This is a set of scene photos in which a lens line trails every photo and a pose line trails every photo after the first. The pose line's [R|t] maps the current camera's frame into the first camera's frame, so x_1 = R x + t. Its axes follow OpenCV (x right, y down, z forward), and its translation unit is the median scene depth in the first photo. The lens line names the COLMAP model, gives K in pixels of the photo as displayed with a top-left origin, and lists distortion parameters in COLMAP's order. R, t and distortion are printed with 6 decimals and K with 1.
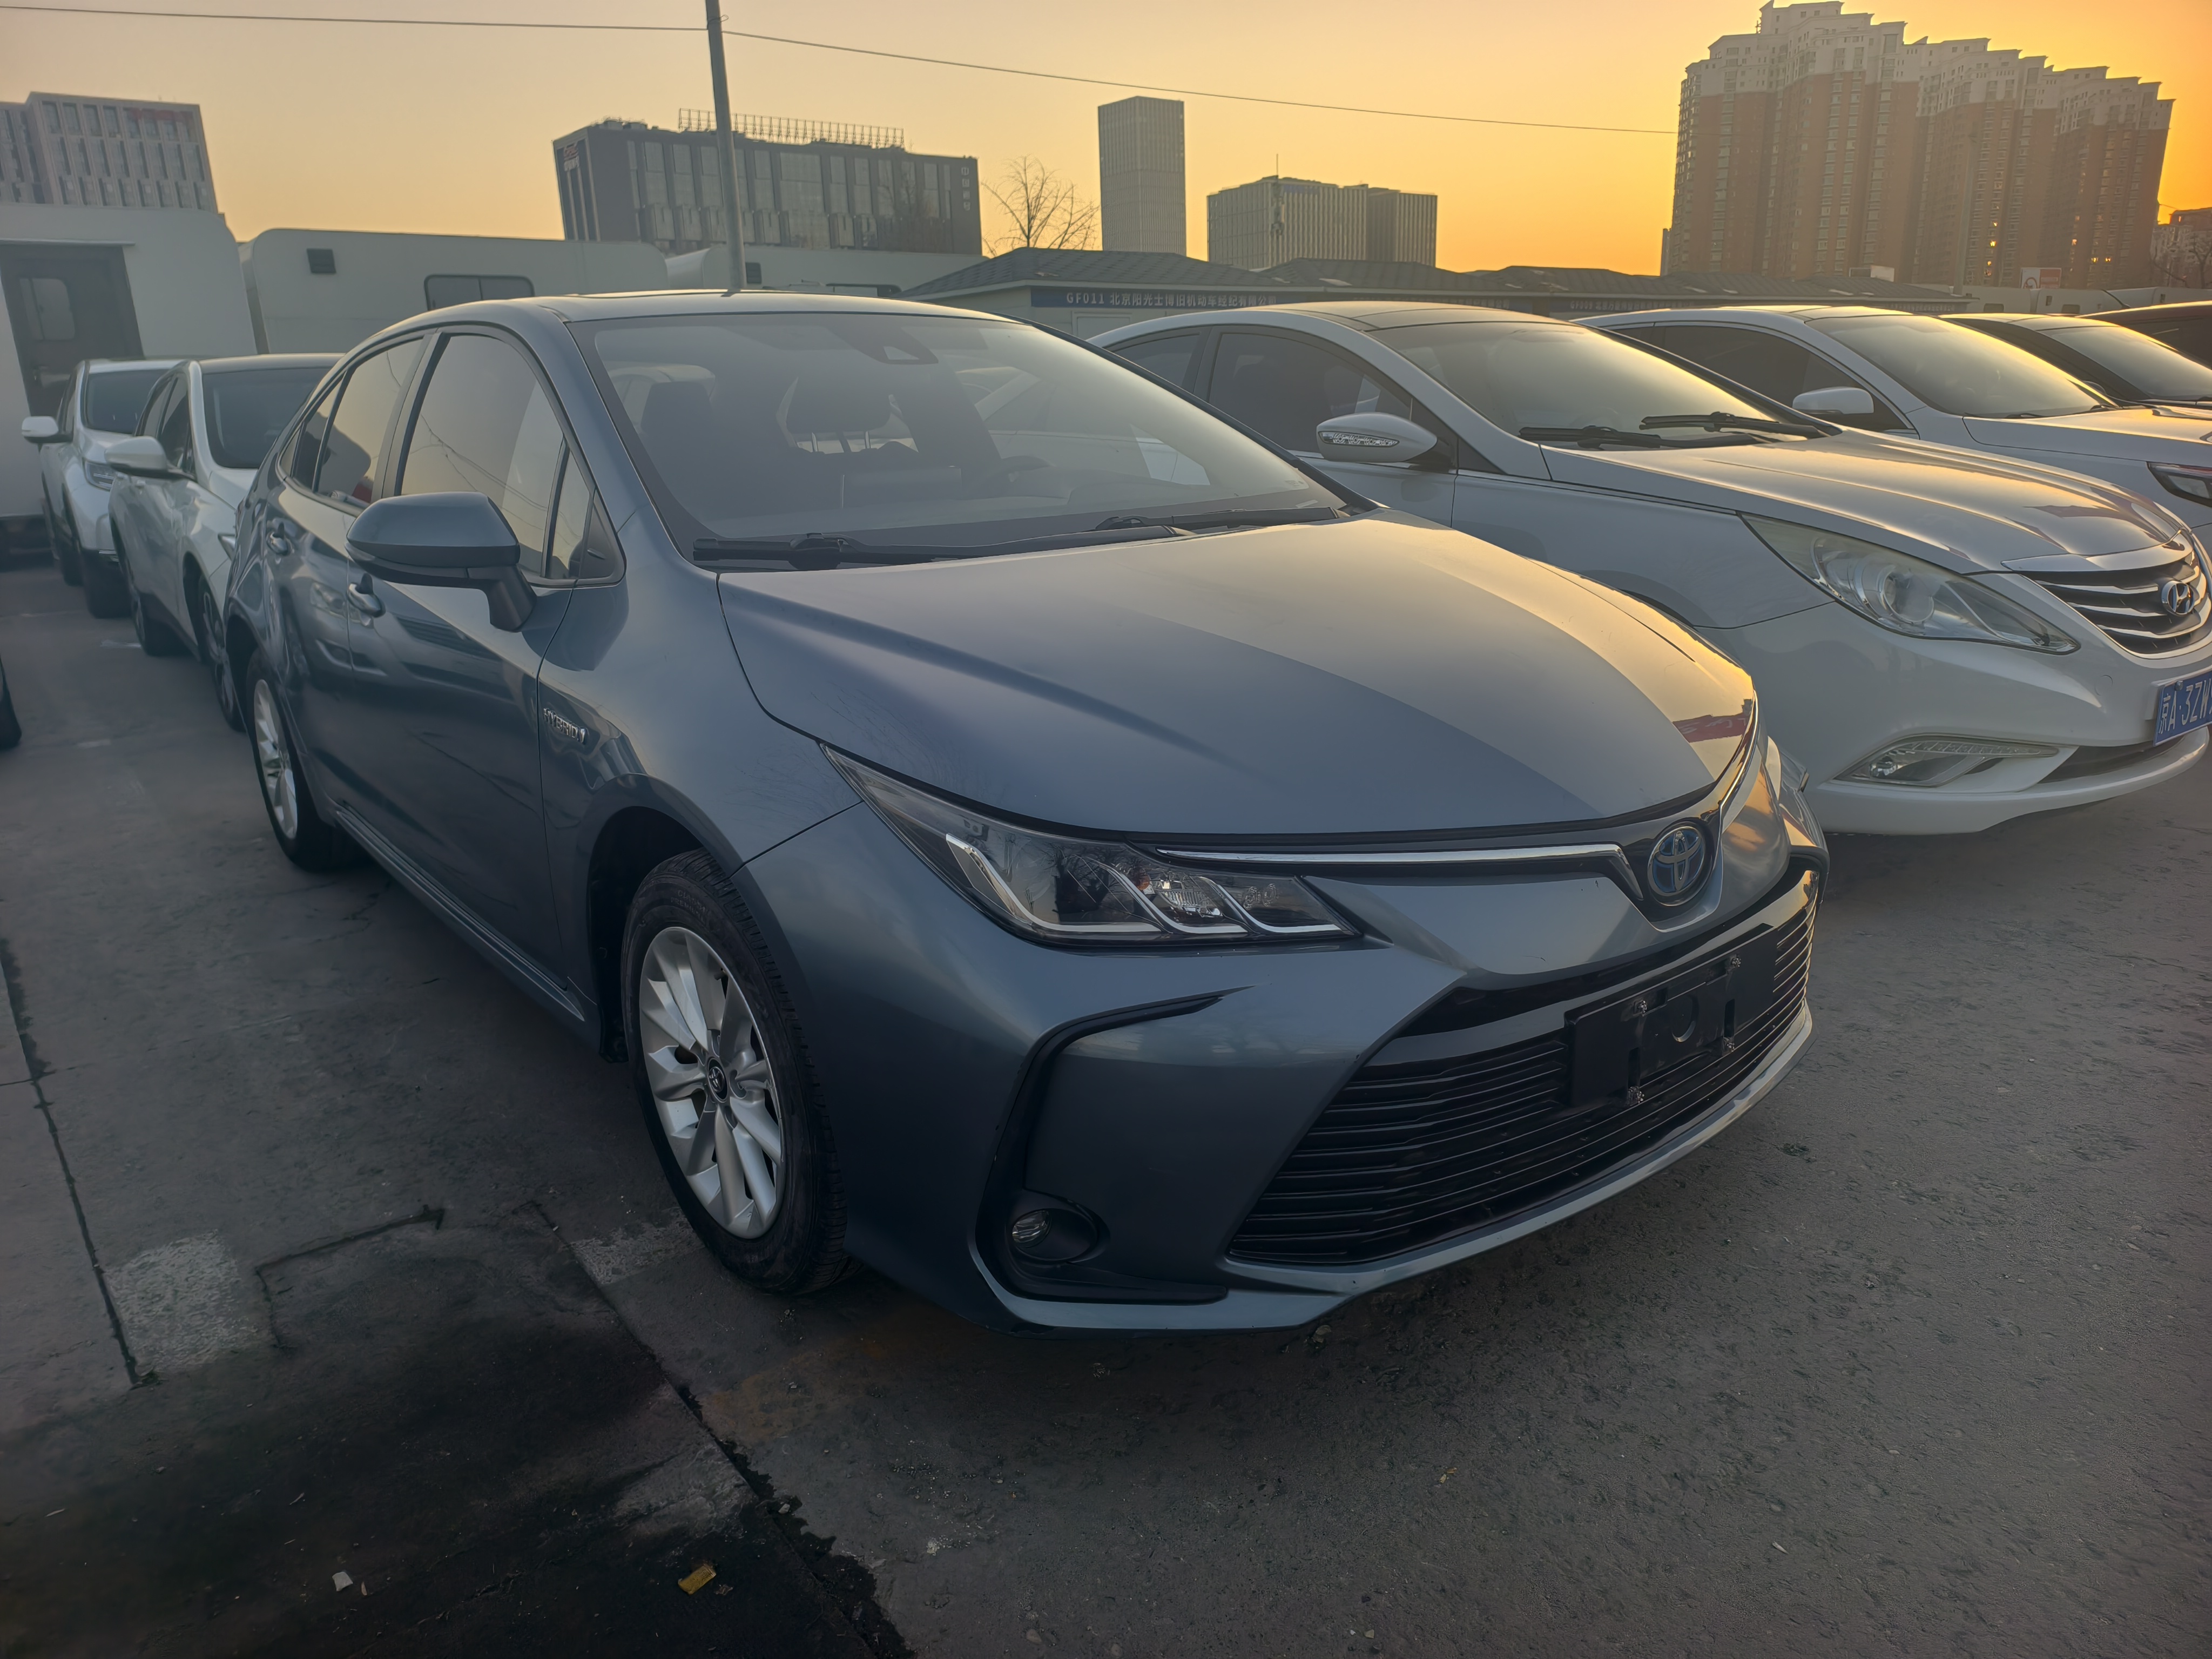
lens RADIAL K [[1510.7, 0, 1102.3], [0, 1510.7, 845.1], [0, 0, 1]] dist [0.014292, -0.015007]
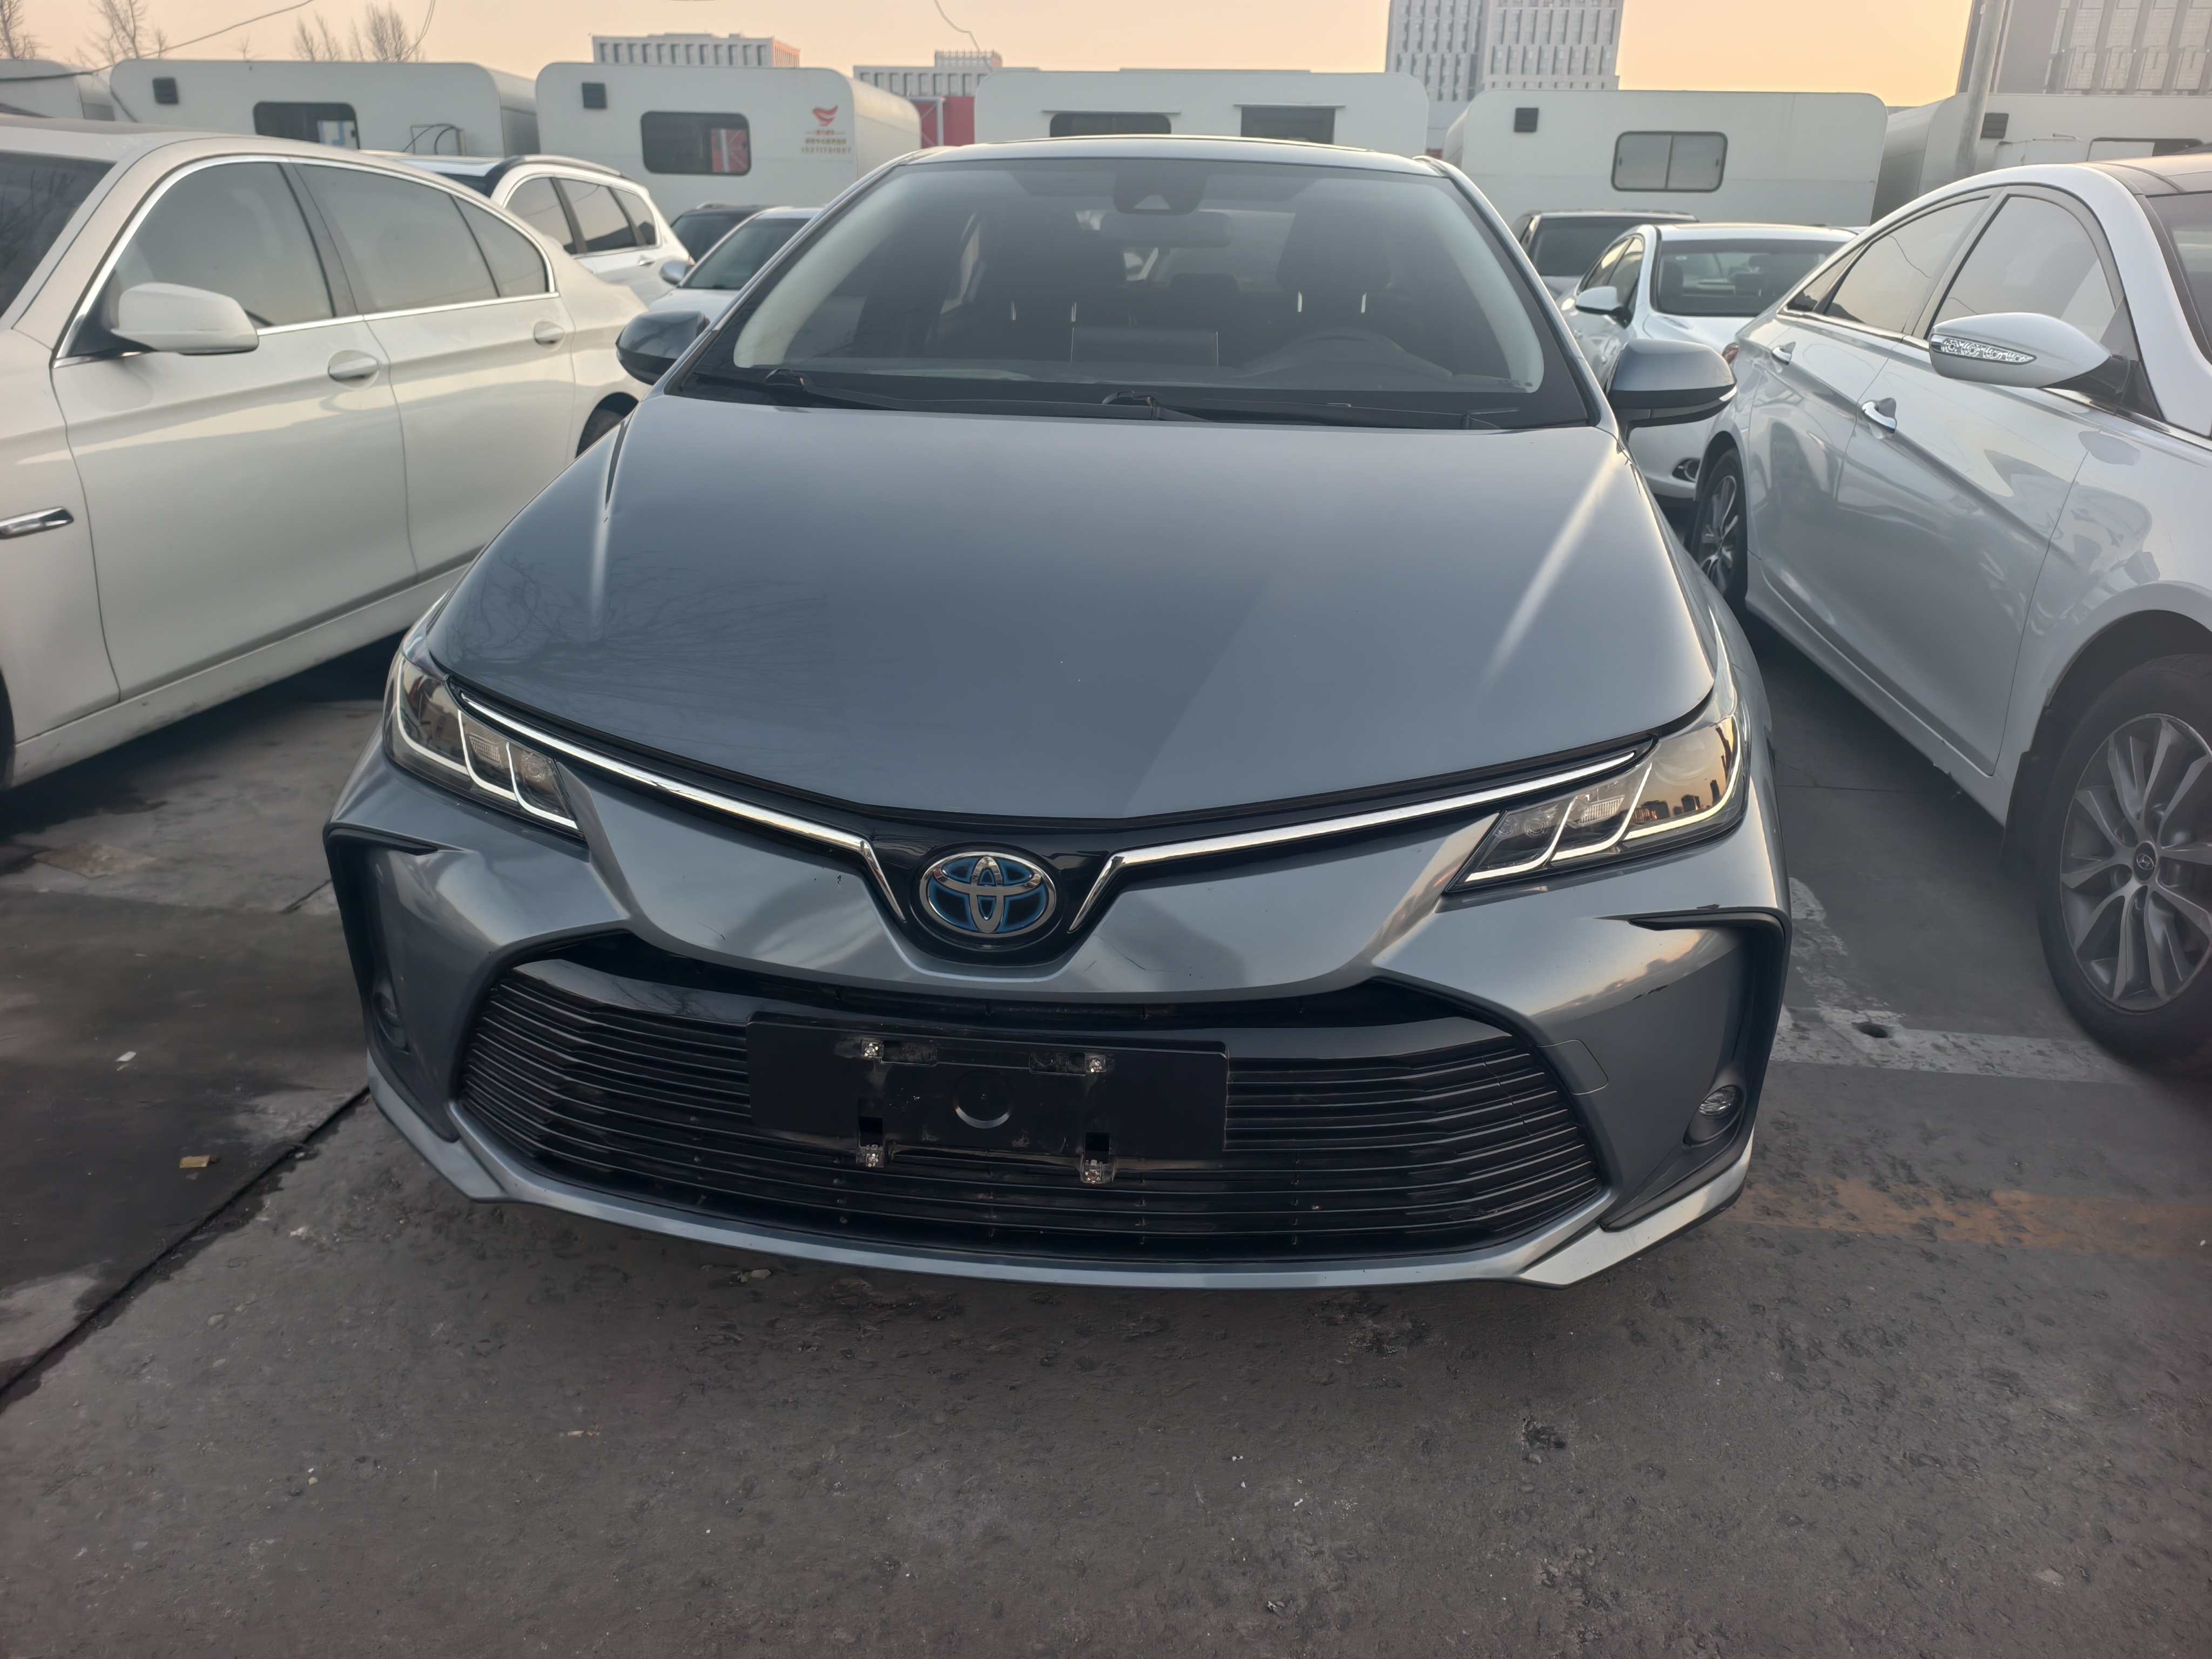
lens RADIAL K [[1510.7, 0, 1107.6], [0, 1510.7, 811.8], [0, 0, 1]] dist [0.014292, -0.015007]
pose [[0.705917, 0.281397, -0.649998, 0.909600], [-0.241063, 0.958359, 0.153091, -0.161075], [0.666011, 0.048620, 0.744356, 0.482070]]
